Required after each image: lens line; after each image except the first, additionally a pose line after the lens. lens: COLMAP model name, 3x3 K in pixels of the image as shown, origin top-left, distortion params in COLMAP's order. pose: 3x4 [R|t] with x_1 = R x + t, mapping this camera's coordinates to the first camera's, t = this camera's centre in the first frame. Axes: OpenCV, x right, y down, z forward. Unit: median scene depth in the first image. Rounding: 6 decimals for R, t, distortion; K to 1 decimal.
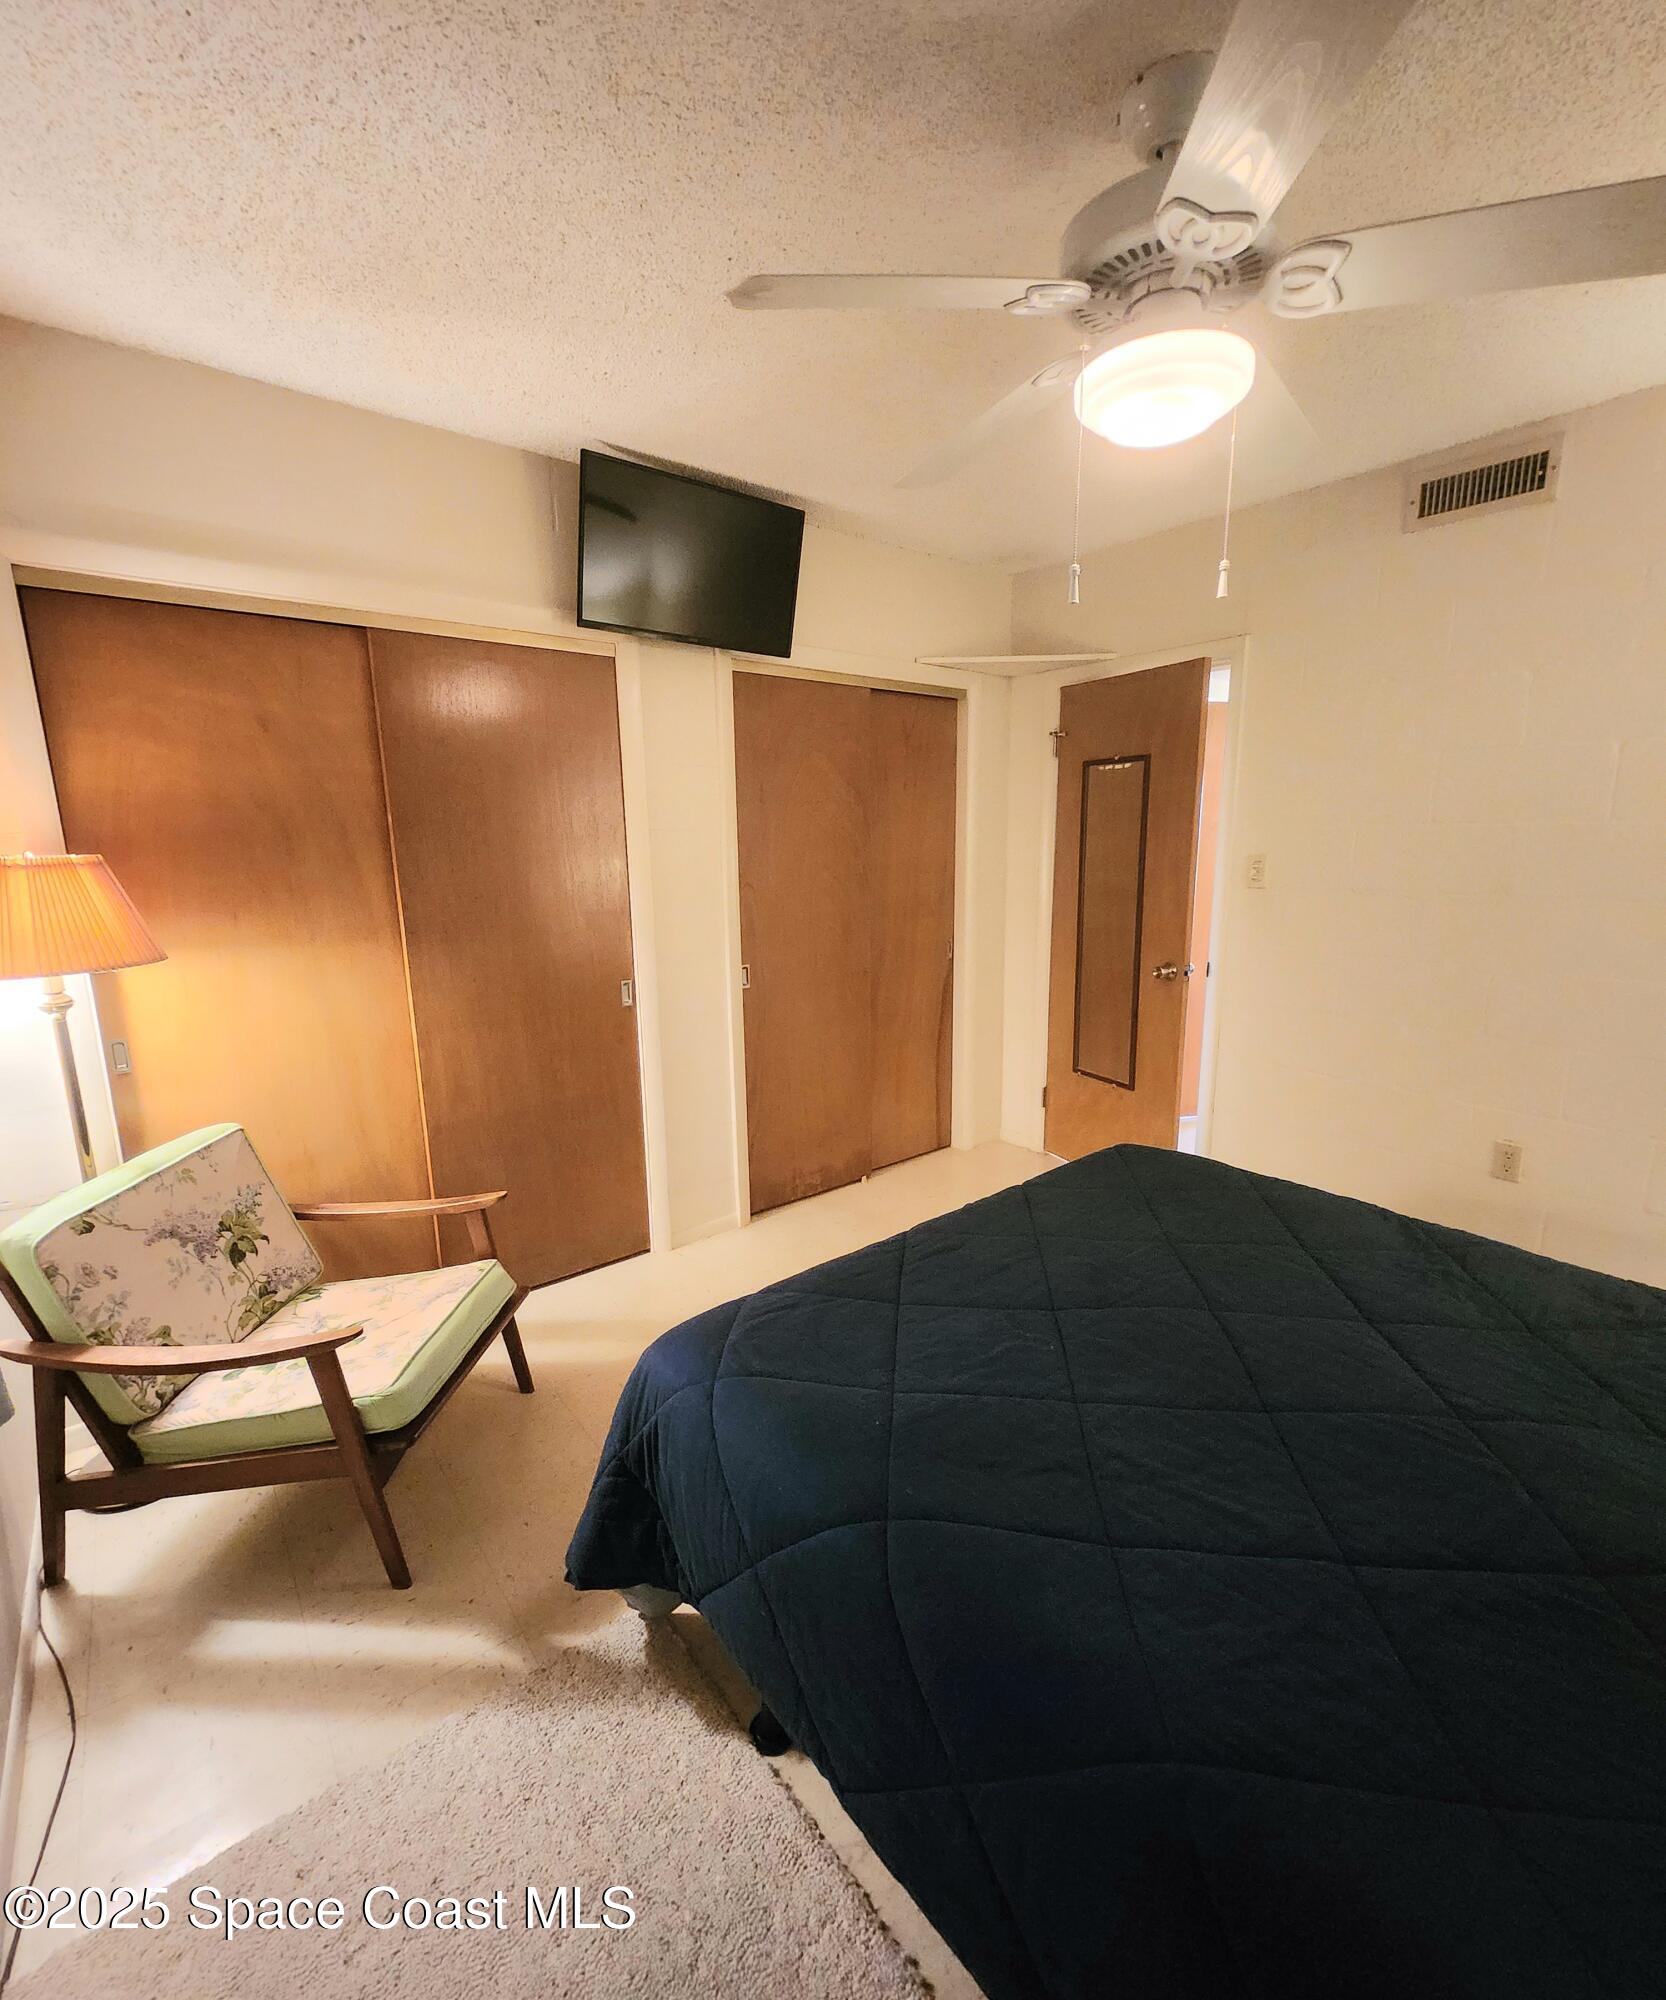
lens RADIAL K [[865.2, 0, 833.0], [0, 865.2, 1000.0], [0, 0, 1]] dist [0.012565, -0.000588]
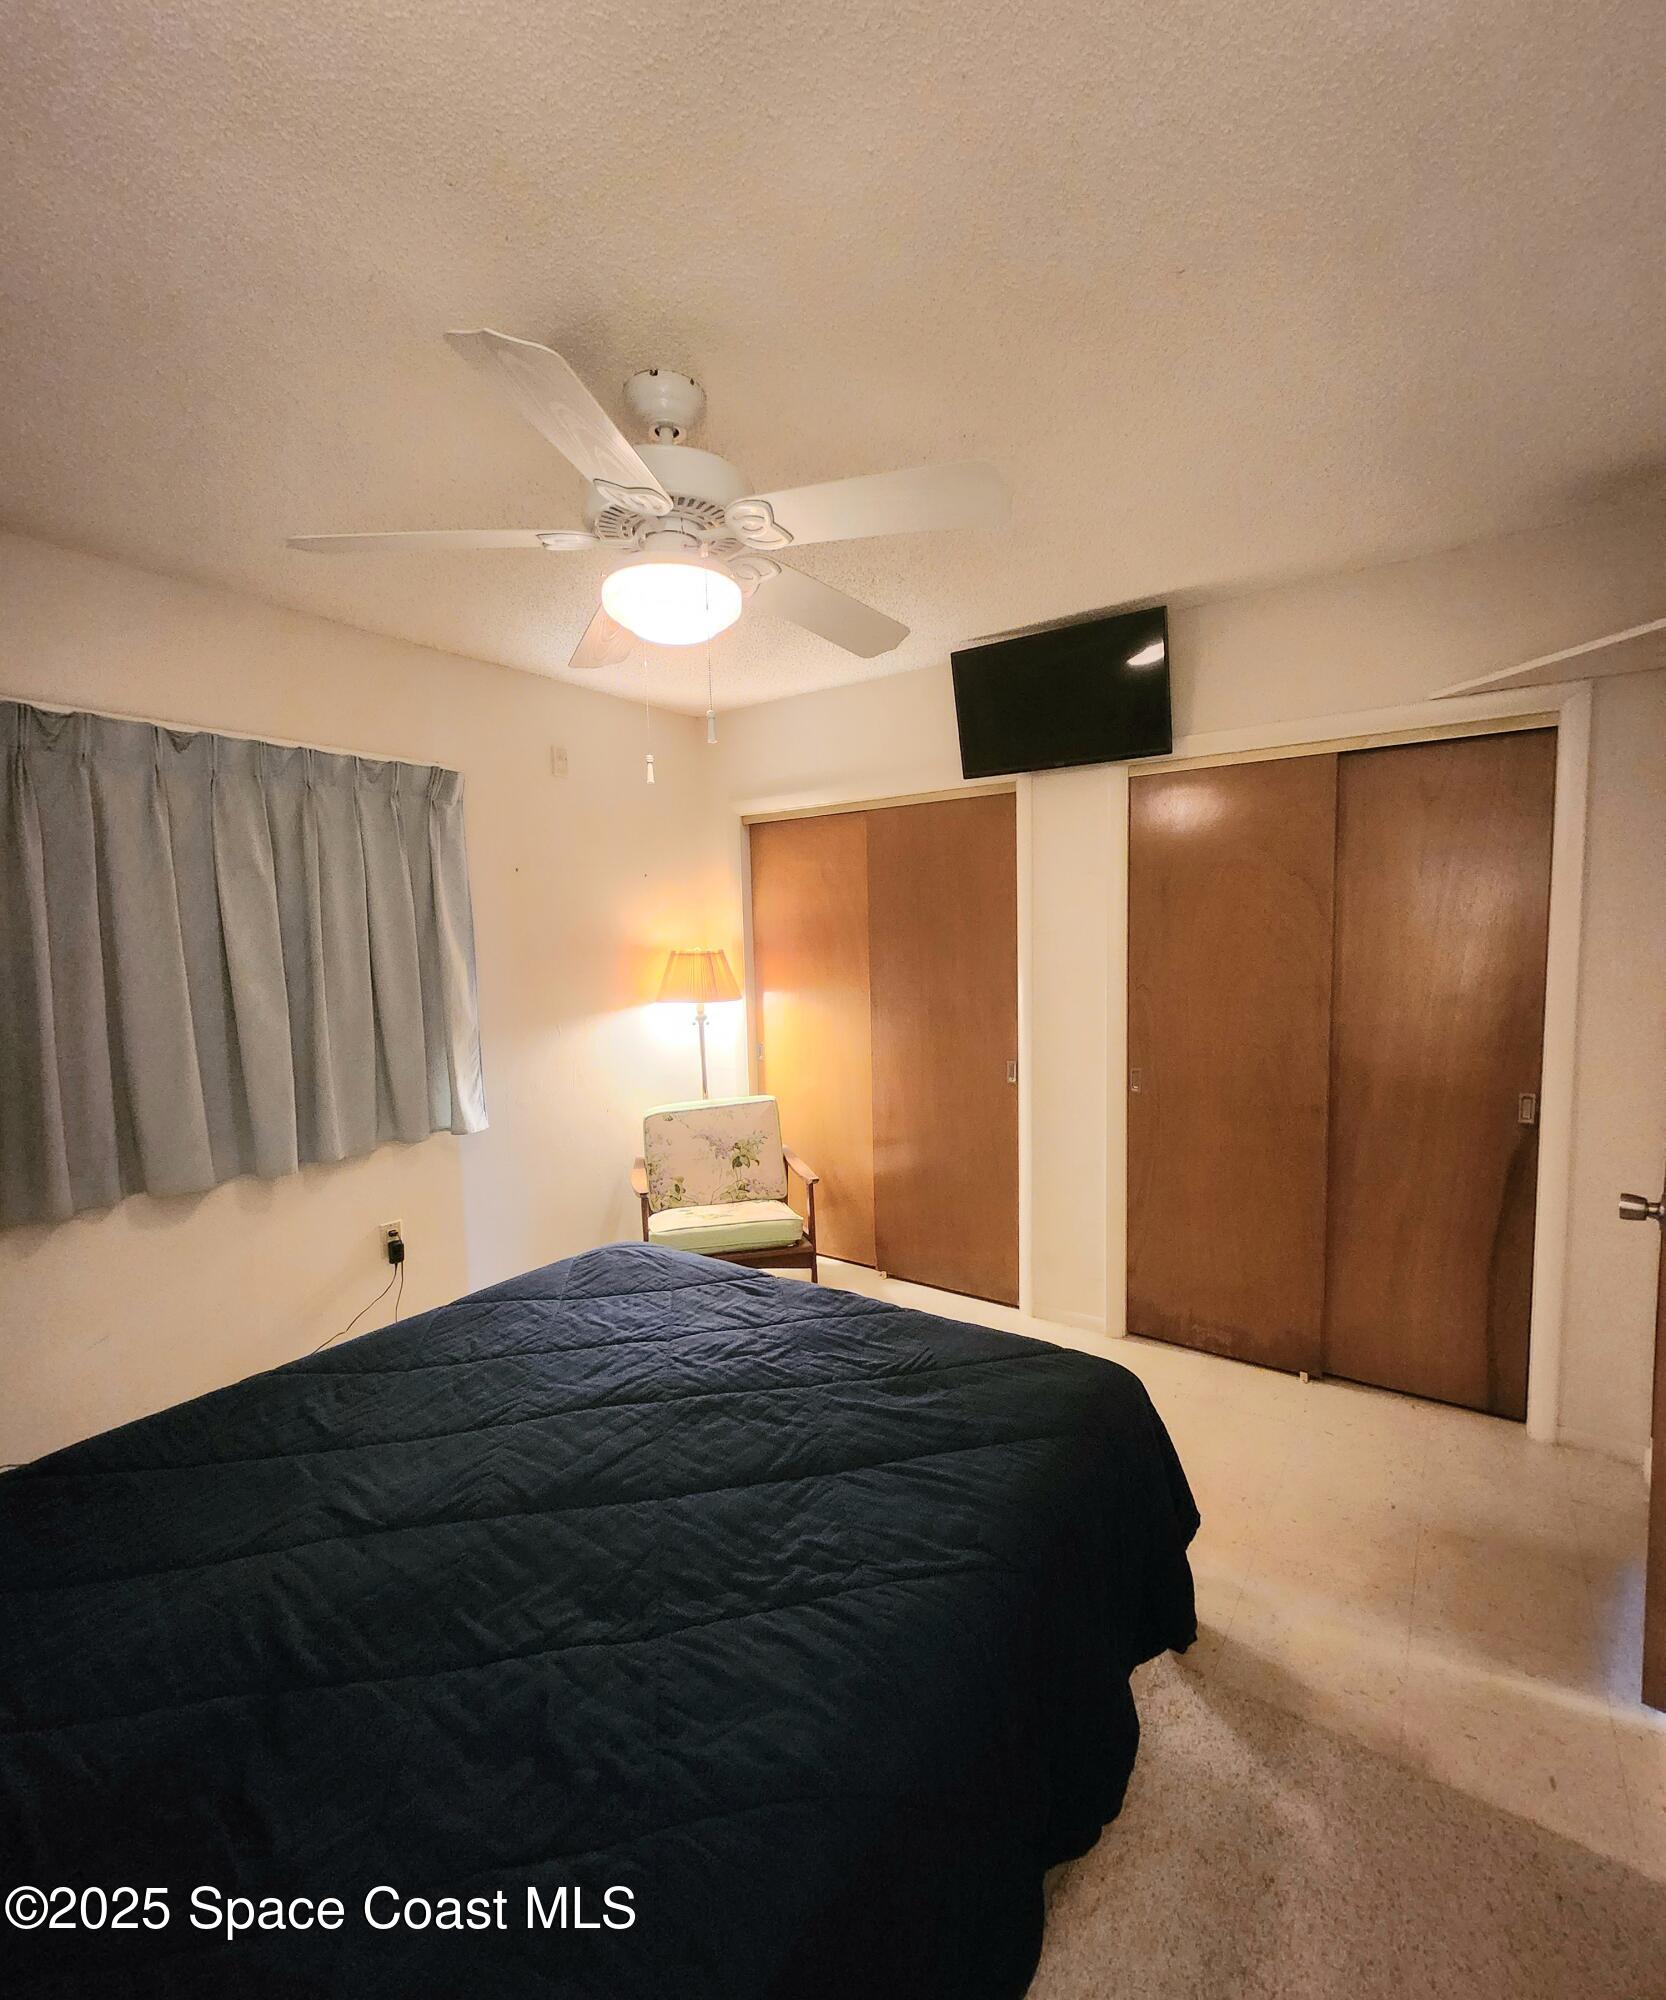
lens RADIAL K [[865.2, 0, 833.0], [0, 865.2, 1000.0], [0, 0, 1]] dist [0.012565, -0.000588]
pose [[0.295194, 0.086255, -0.951536, 1.027143], [-0.159827, 0.986341, 0.039827, -0.145932], [0.941975, 0.140324, 0.304947, 0.537836]]
